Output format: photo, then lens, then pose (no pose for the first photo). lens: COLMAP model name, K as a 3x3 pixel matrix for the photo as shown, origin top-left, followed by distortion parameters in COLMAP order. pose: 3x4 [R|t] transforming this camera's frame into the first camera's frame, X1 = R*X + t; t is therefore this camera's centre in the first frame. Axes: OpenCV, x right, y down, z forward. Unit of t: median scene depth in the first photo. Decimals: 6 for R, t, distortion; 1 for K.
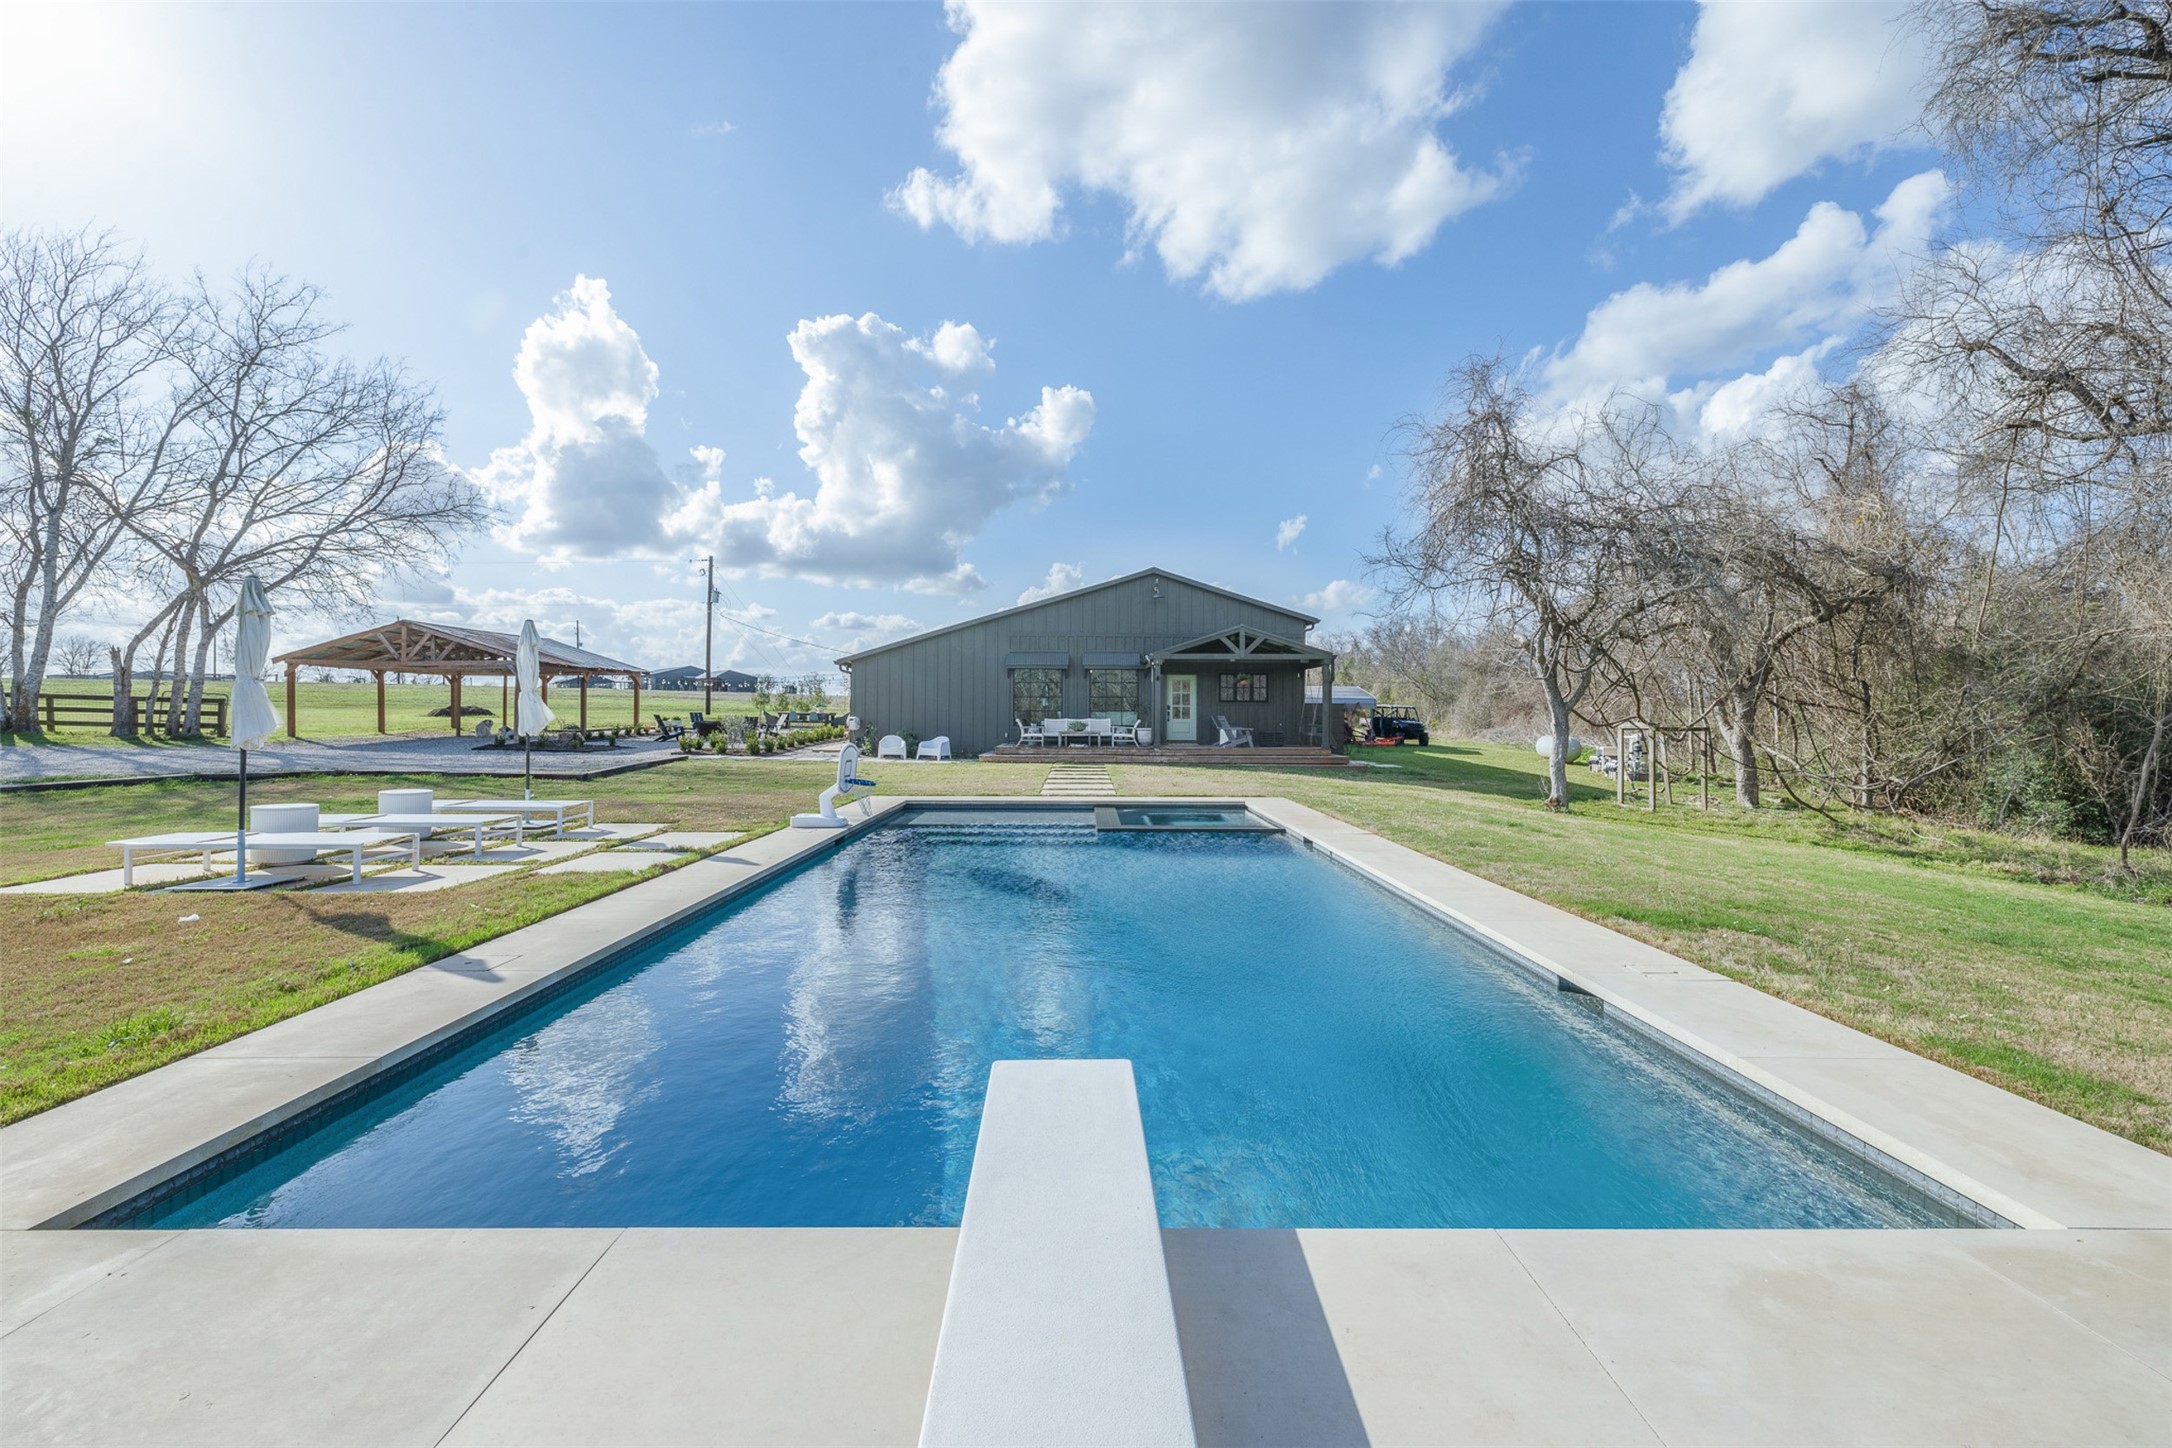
lens RADIAL K [[930.6, 0, 1089.9], [0, 930.6, 719.7], [0, 0, 1]] dist [0.000927, 0.000077]
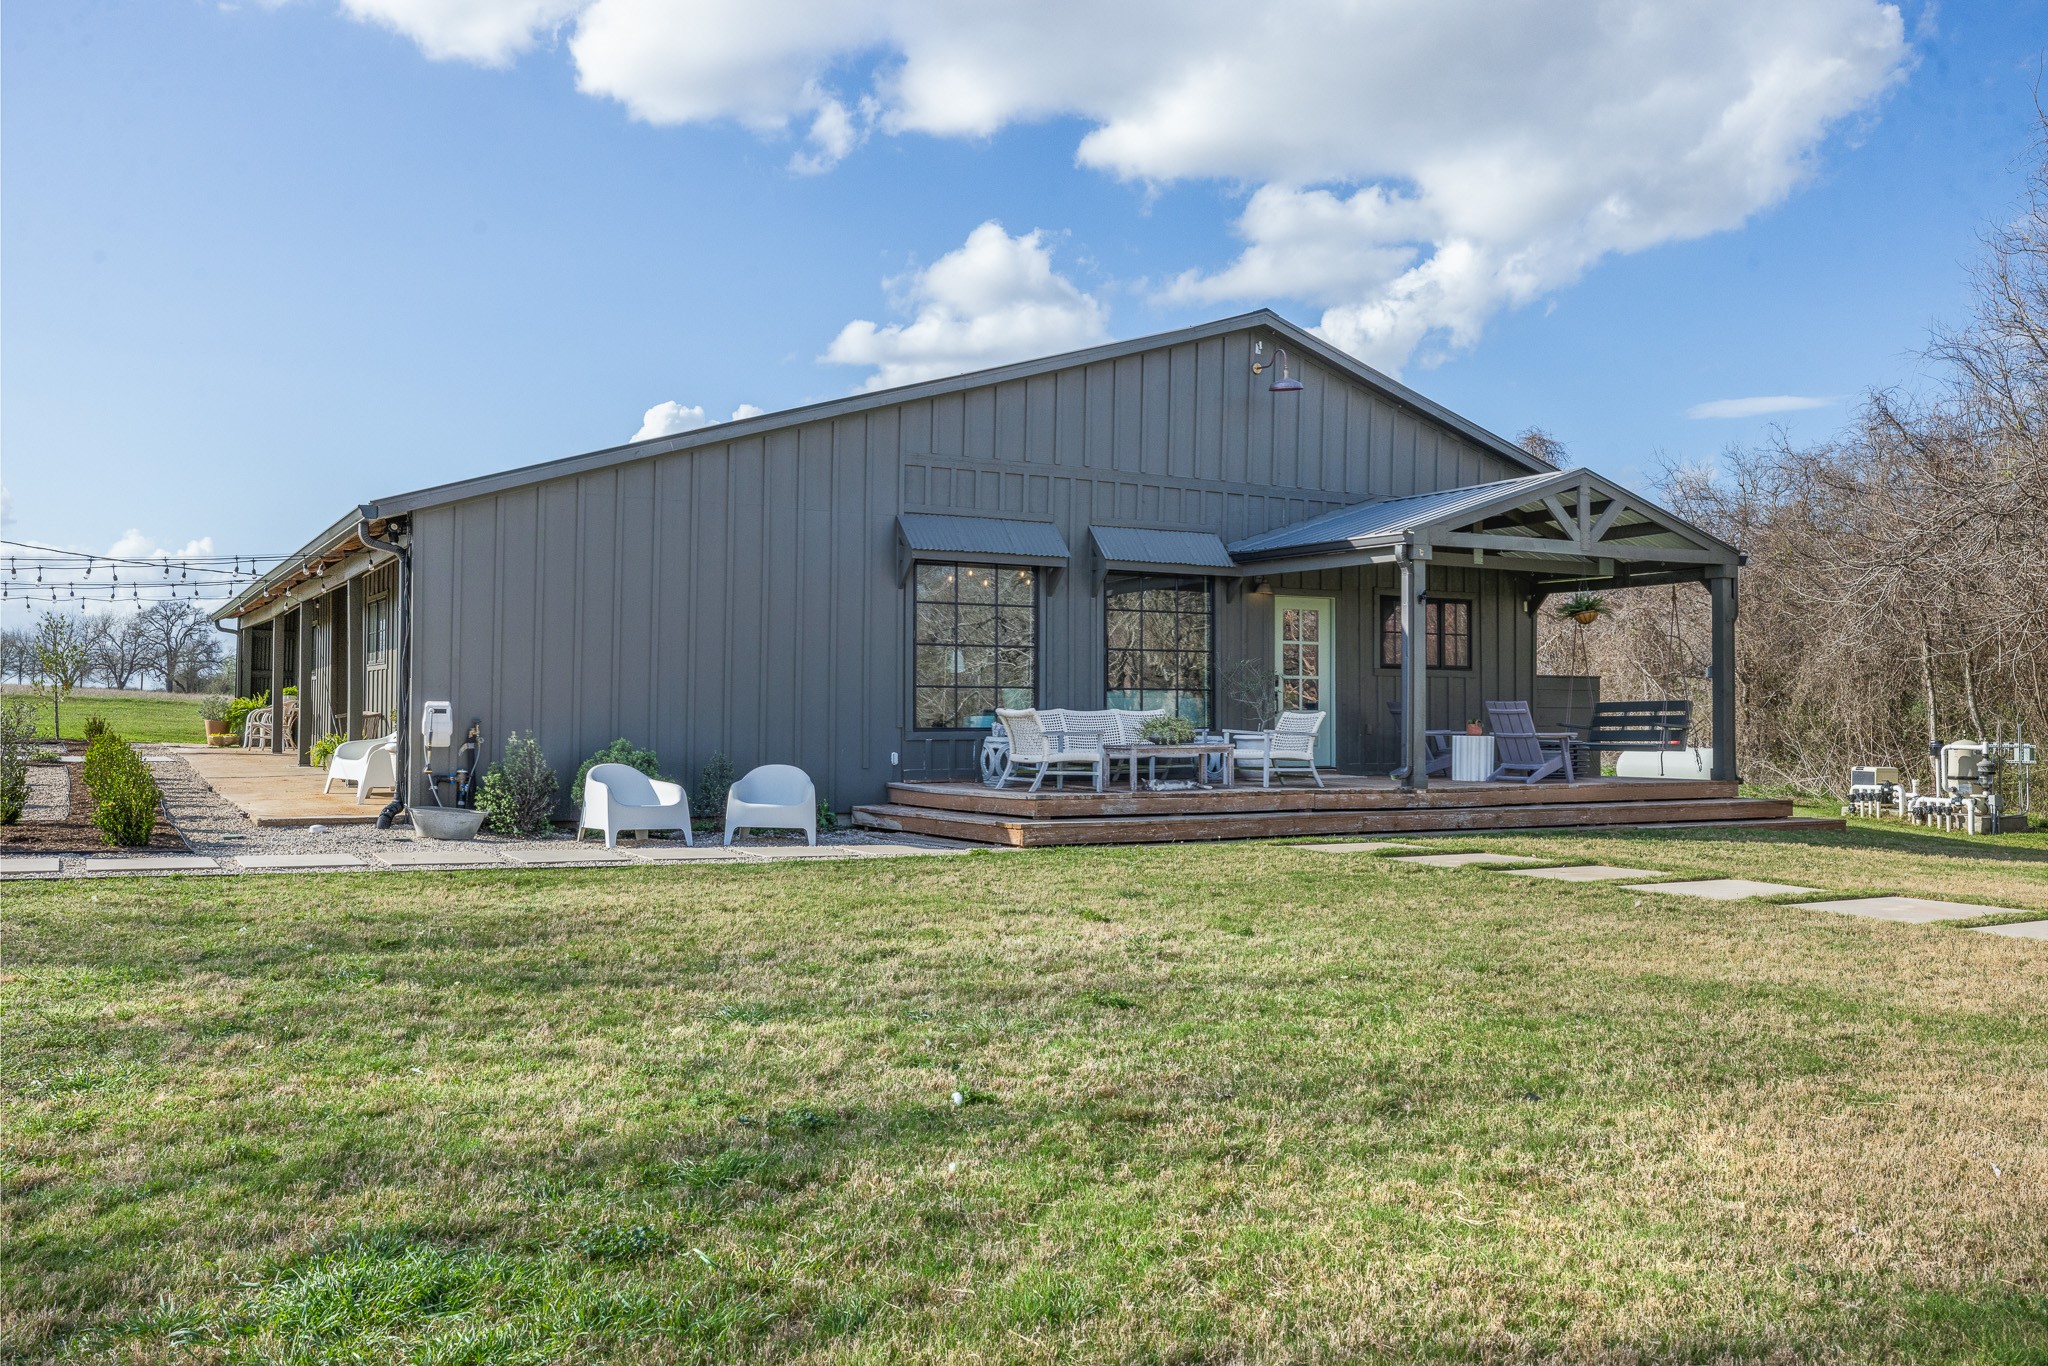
lens RADIAL K [[1704.3, 0, 1024.0], [0, 1704.3, 683.0], [0, 0, 1]] dist [0.005555, 0.004259]
pose [[0.879750, 0.009545, 0.475340, -0.385743], [0.001451, 0.999740, -0.022761, 0.004193], [-0.475434, 0.020714, 0.879508, 0.491887]]
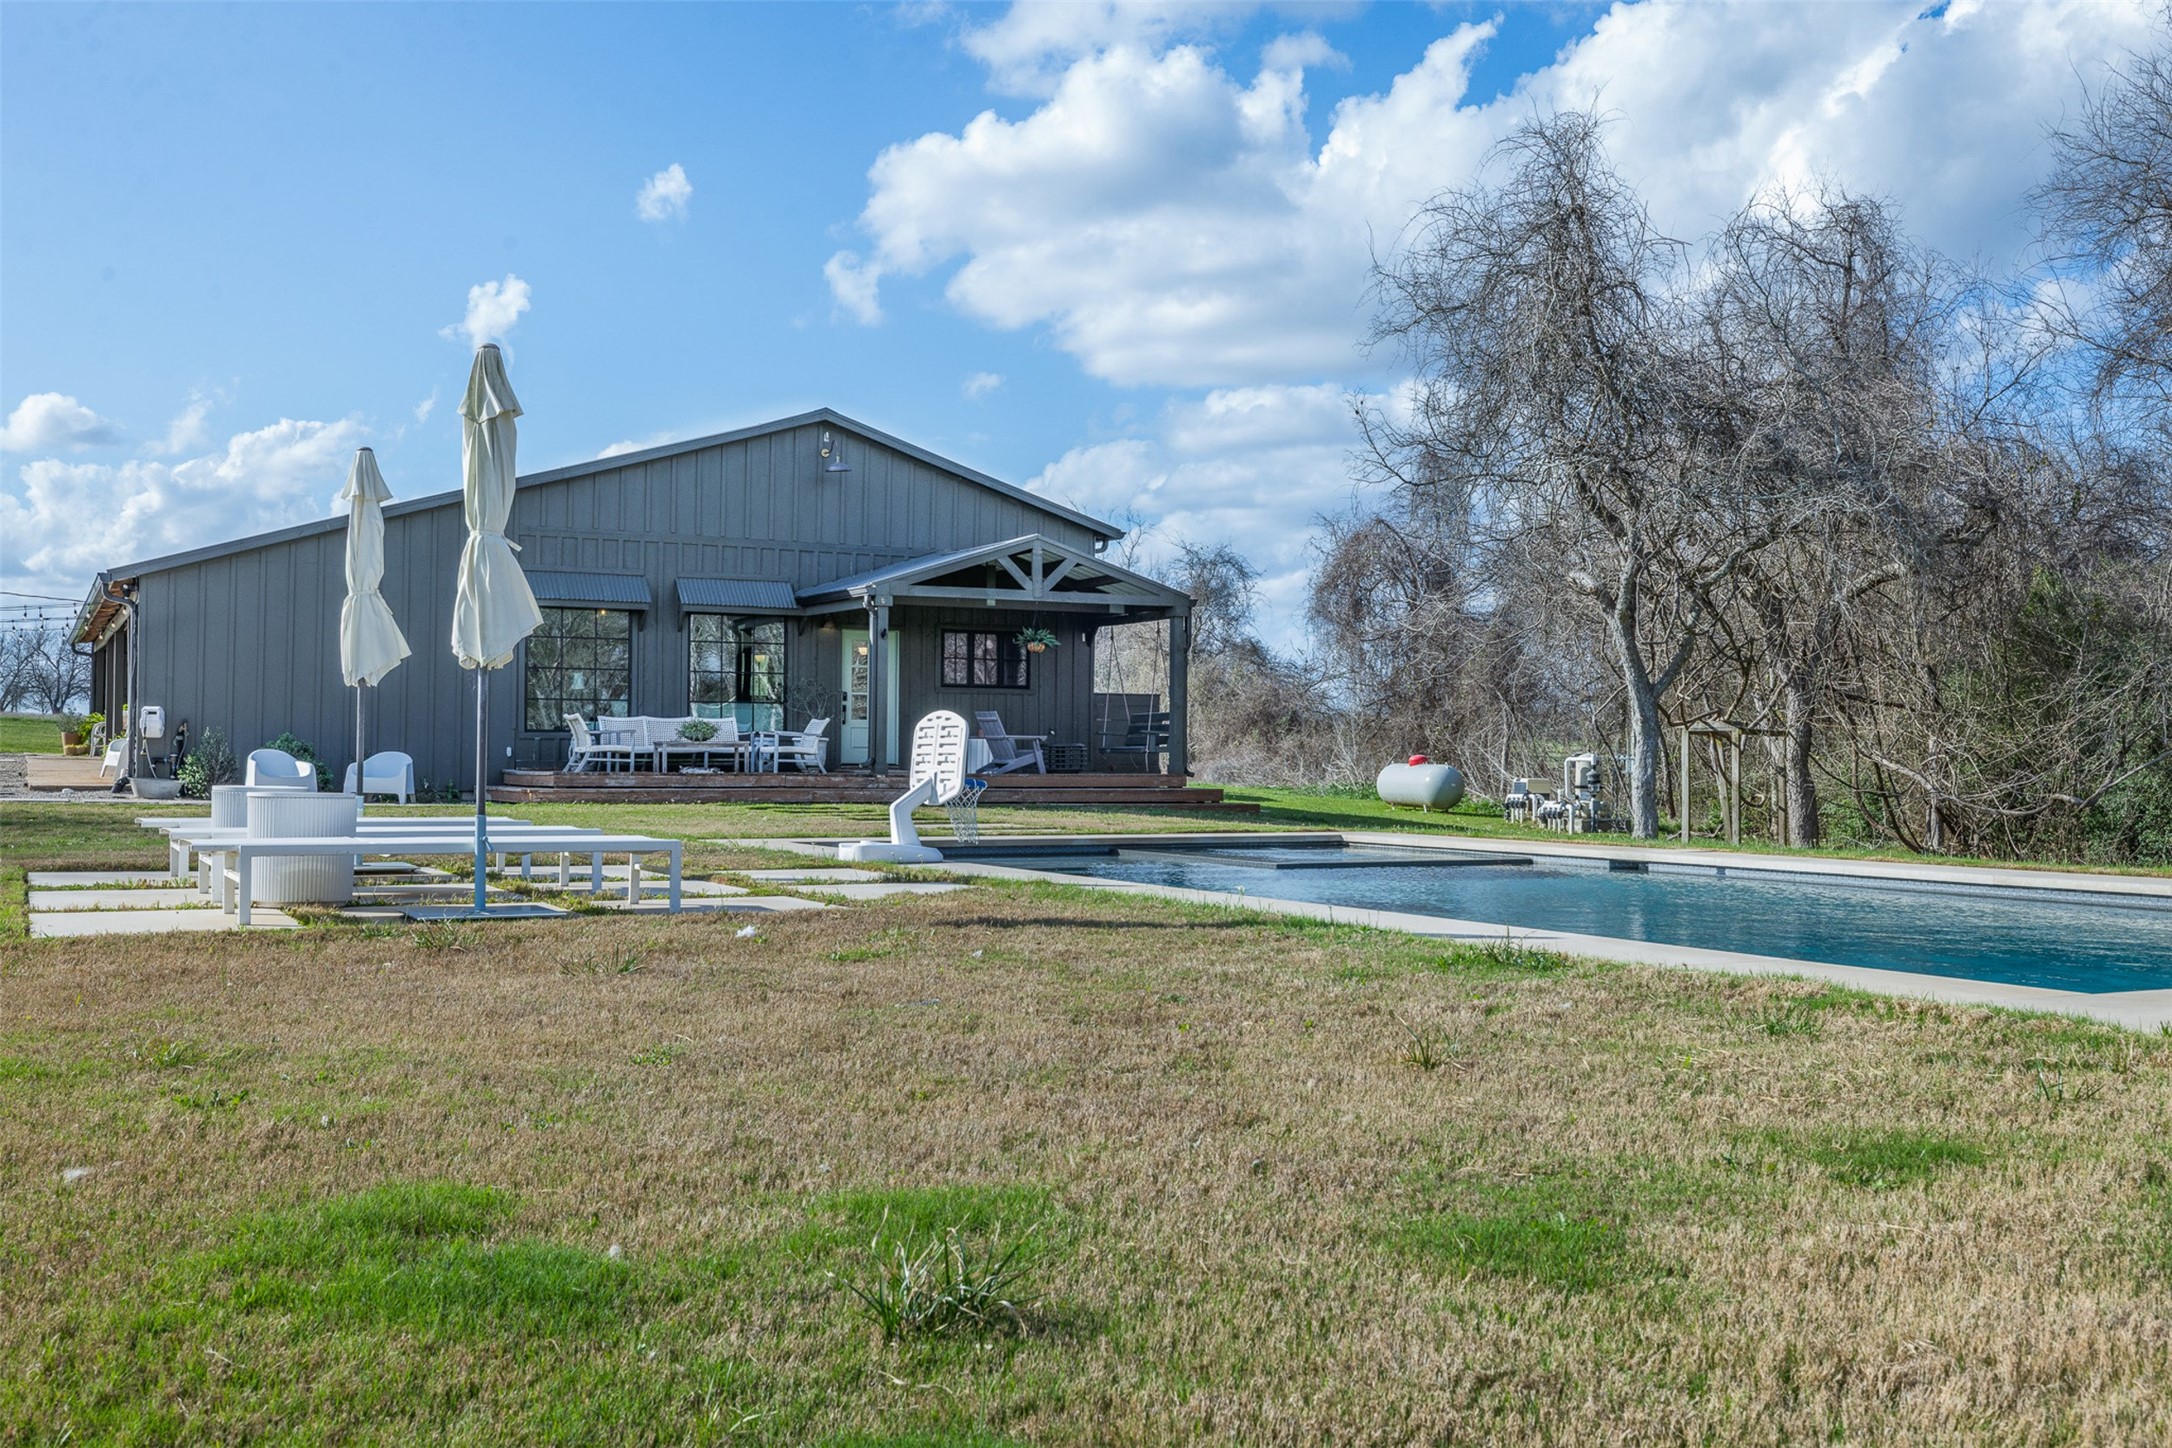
lens RADIAL K [[2113.2, 0, 1086.0], [0, 2113.2, 724.0], [0, 0, 1]] dist [-0.004193, 0.009470]
pose [[0.896798, 0.009340, 0.442341, -0.333074], [-0.001763, 0.999845, -0.017536, 0.023697], [-0.442436, 0.014946, 0.896676, -0.062014]]
